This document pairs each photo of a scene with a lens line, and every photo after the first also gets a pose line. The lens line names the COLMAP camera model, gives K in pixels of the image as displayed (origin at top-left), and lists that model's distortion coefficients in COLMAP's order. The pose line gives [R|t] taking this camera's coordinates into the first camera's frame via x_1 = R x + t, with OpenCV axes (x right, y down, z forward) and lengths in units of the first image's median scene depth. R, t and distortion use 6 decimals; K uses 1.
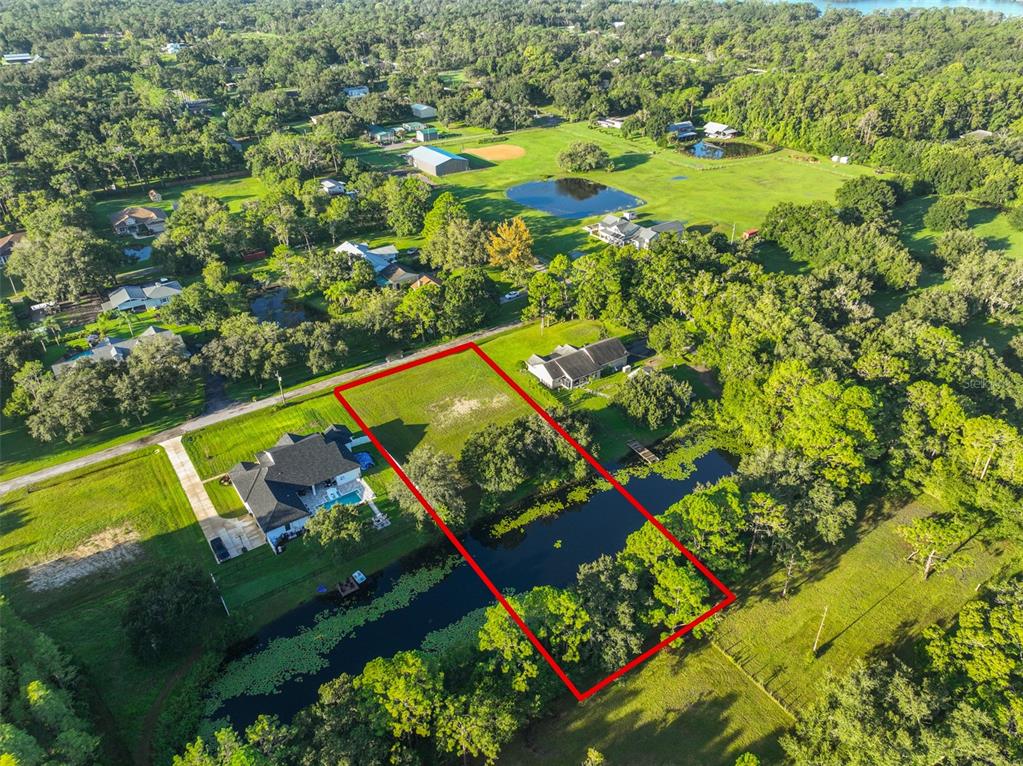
lens RADIAL K [[713.7, 0, 514.5], [0, 713.7, 379.9], [0, 0, 1]] dist [0.000996, 0.015995]
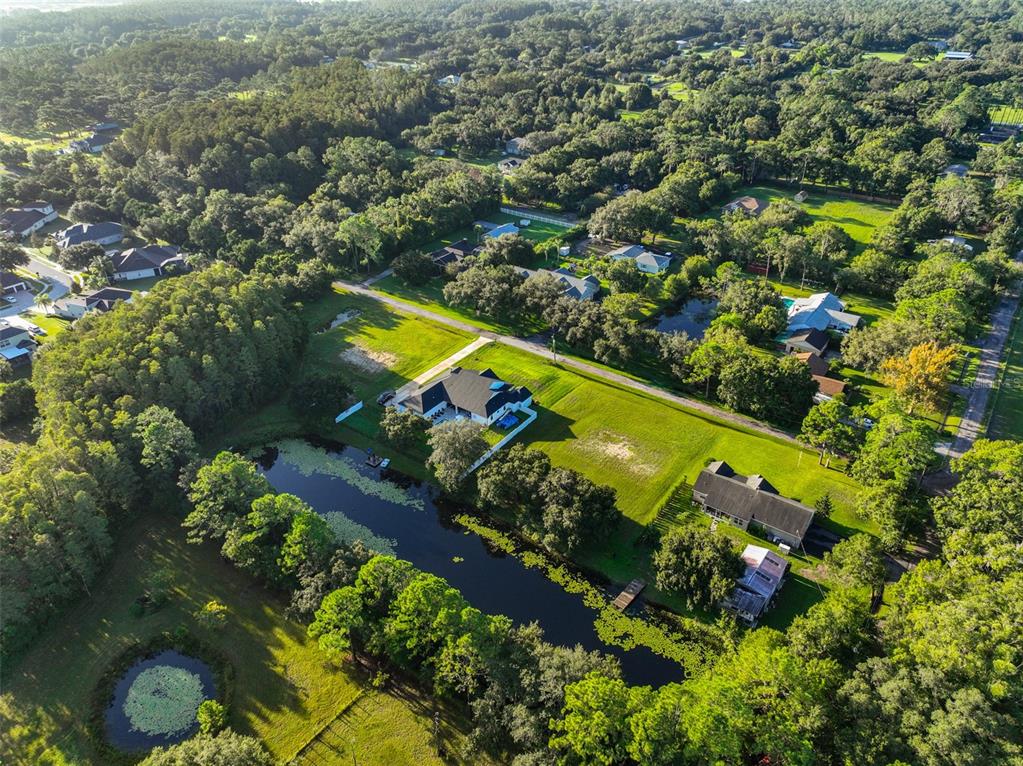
lens RADIAL K [[713.7, 0, 517.0], [0, 713.7, 380.6], [0, 0, 1]] dist [0.000996, 0.015995]
pose [[0.329253, 0.494532, -0.804382, 0.538842], [-0.483742, 0.819940, 0.306090, -0.236583], [0.810917, 0.288333, 0.509194, 0.297824]]
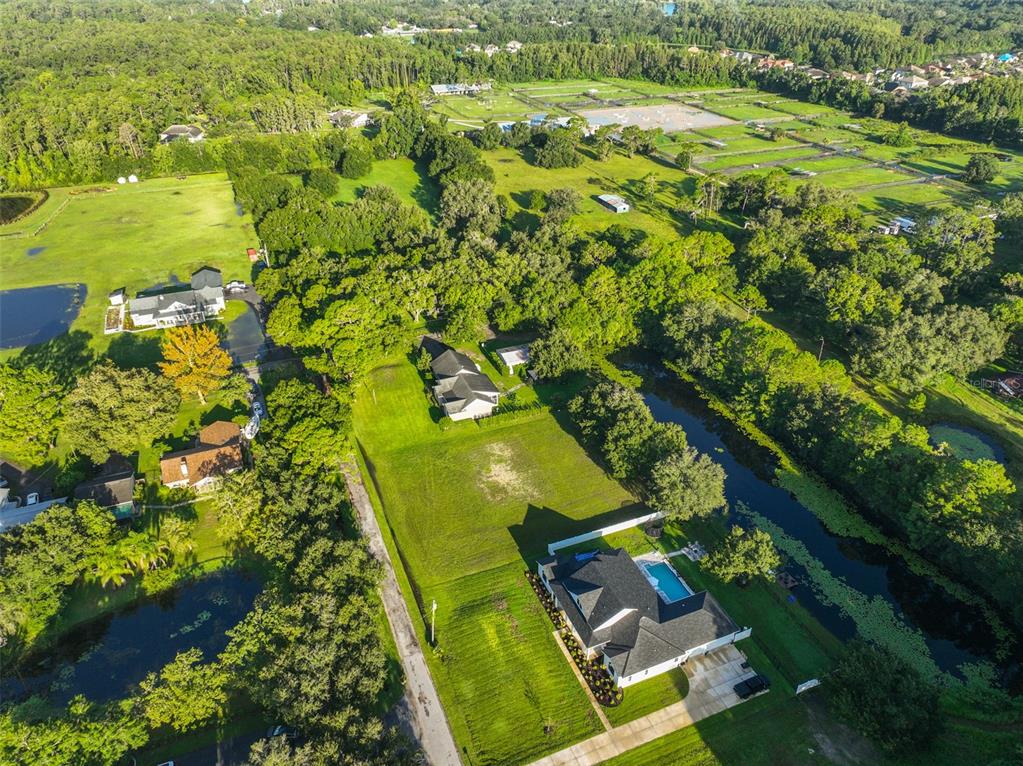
lens RADIAL K [[713.7, 0, 516.3], [0, 713.7, 383.8], [0, 0, 1]] dist [0.000996, 0.015995]
pose [[0.211083, -0.503473, 0.837830, -0.630540], [0.507385, 0.789058, 0.346334, -0.292352], [-0.835467, 0.351998, 0.422011, 0.489221]]
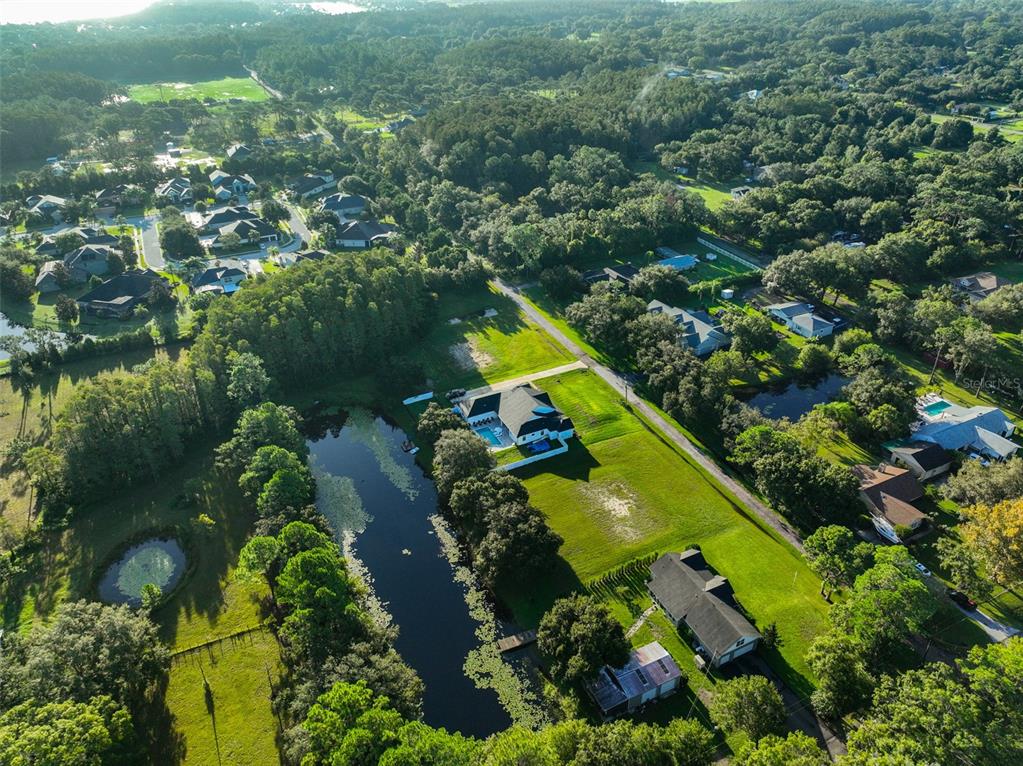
lens RADIAL K [[713.7, 0, 517.5], [0, 713.7, 382.3], [0, 0, 1]] dist [0.000996, 0.015995]
pose [[-0.149438, 0.523164, -0.839028, 0.575139], [-0.505652, 0.688768, 0.519532, -0.437437], [0.849696, 0.501894, 0.161611, 0.545138]]
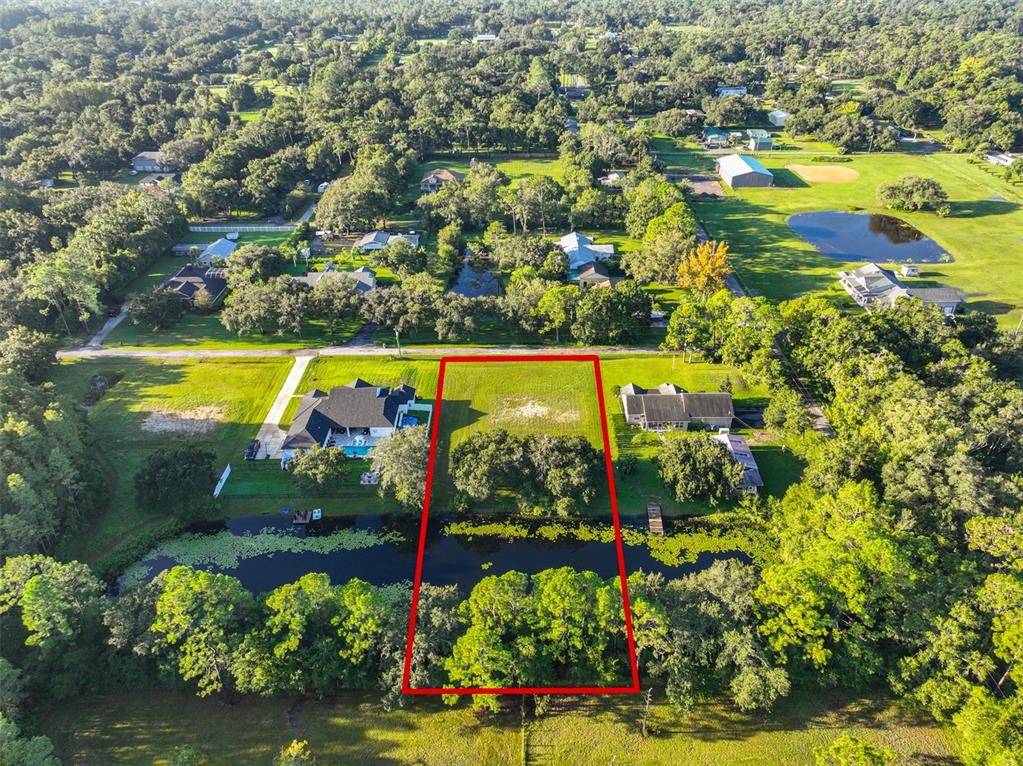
lens RADIAL K [[713.7, 0, 515.3], [0, 713.7, 380.9], [0, 0, 1]] dist [0.000996, 0.015995]
pose [[0.820450, 0.297058, -0.488486, 0.324083], [-0.293583, 0.952069, 0.085876, -0.067770], [0.490582, 0.072954, 0.868336, 0.106400]]
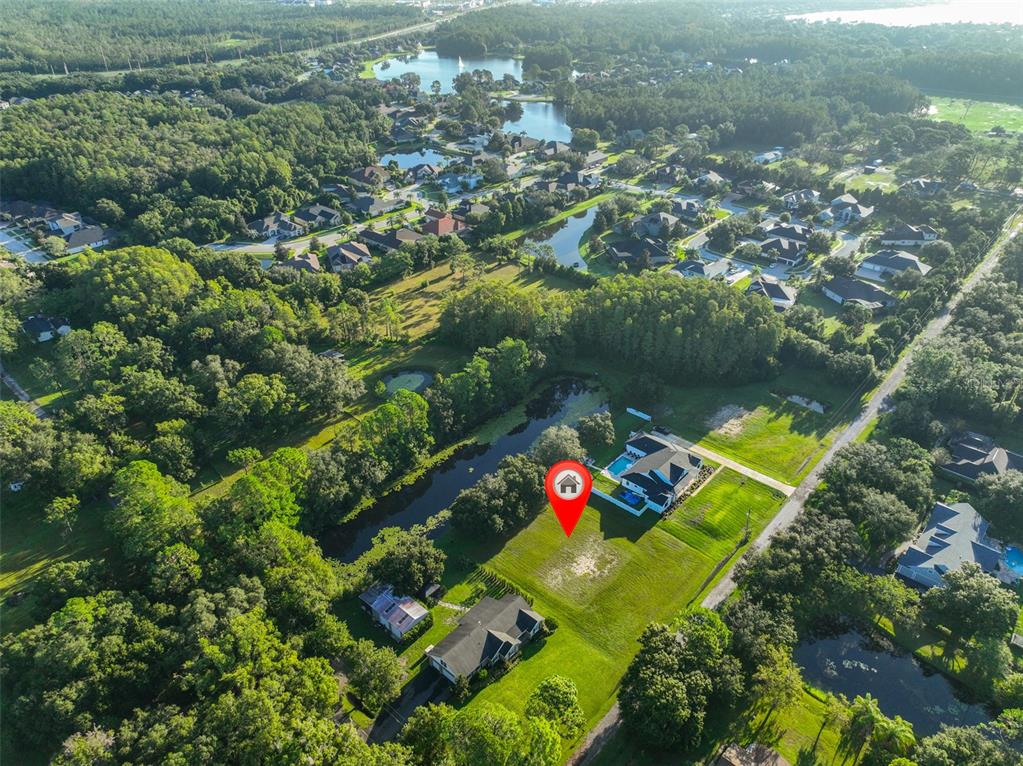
lens RADIAL K [[713.7, 0, 514.6], [0, 713.7, 386.0], [0, 0, 1]] dist [0.000996, 0.015995]
pose [[-0.970979, 0.133890, -0.198173, 0.169190], [-0.117715, 0.453743, 0.883323, -0.835042], [0.208188, 0.881017, -0.424814, 1.009163]]
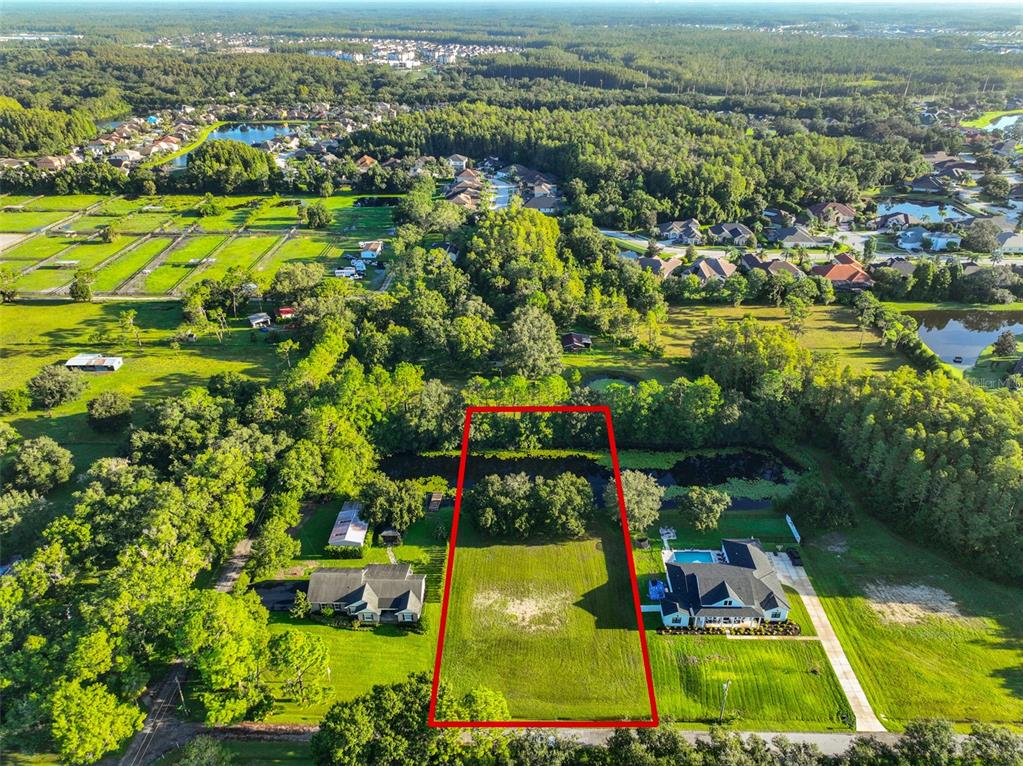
lens RADIAL K [[713.7, 0, 514.9], [0, 713.7, 380.6], [0, 0, 1]] dist [0.000996, 0.015995]
pose [[-0.811912, -0.266607, 0.519346, -0.374926], [0.312937, 0.552244, 0.772721, -0.680006], [-0.492818, 0.789903, -0.364942, 0.936854]]
